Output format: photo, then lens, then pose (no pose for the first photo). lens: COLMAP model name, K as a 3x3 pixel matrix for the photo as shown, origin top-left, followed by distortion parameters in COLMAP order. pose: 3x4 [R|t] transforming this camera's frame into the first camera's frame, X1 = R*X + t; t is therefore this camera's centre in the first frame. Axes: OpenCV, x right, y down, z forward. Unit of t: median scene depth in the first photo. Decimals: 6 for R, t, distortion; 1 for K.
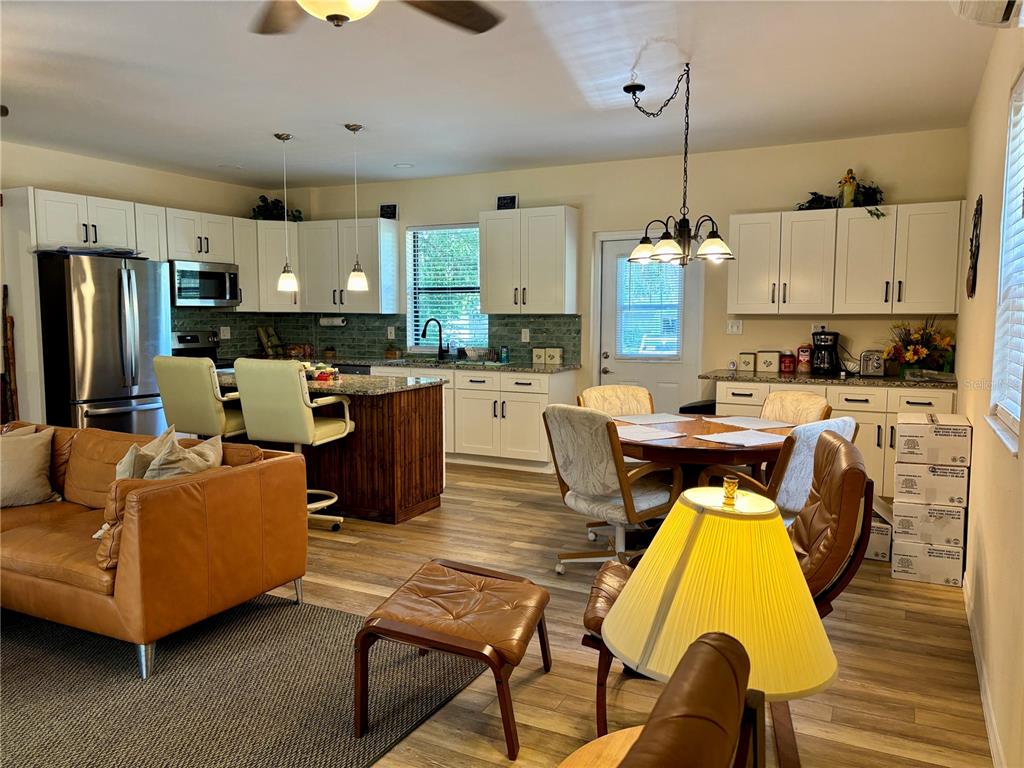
lens RADIAL K [[785.6, 0, 510.9], [0, 785.6, 386.8], [0, 0, 1]] dist [0.042766, -0.024187]
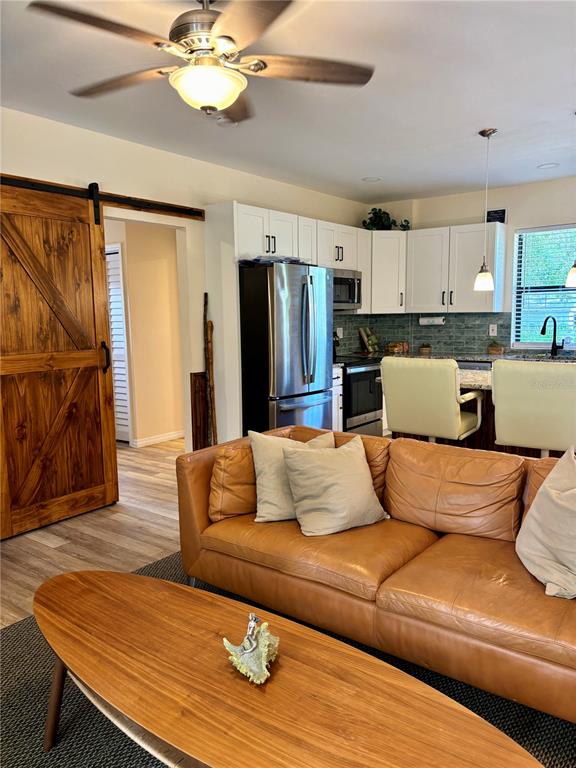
lens RADIAL K [[589.2, 0, 290.2], [0, 589.2, 383.8], [0, 0, 1]] dist [0.042766, -0.024187]
pose [[0.983468, 0.002738, -0.181064, -0.289328], [0.001507, 0.999727, 0.023304, -0.015444], [0.181078, -0.023192, 0.983195, 0.159782]]
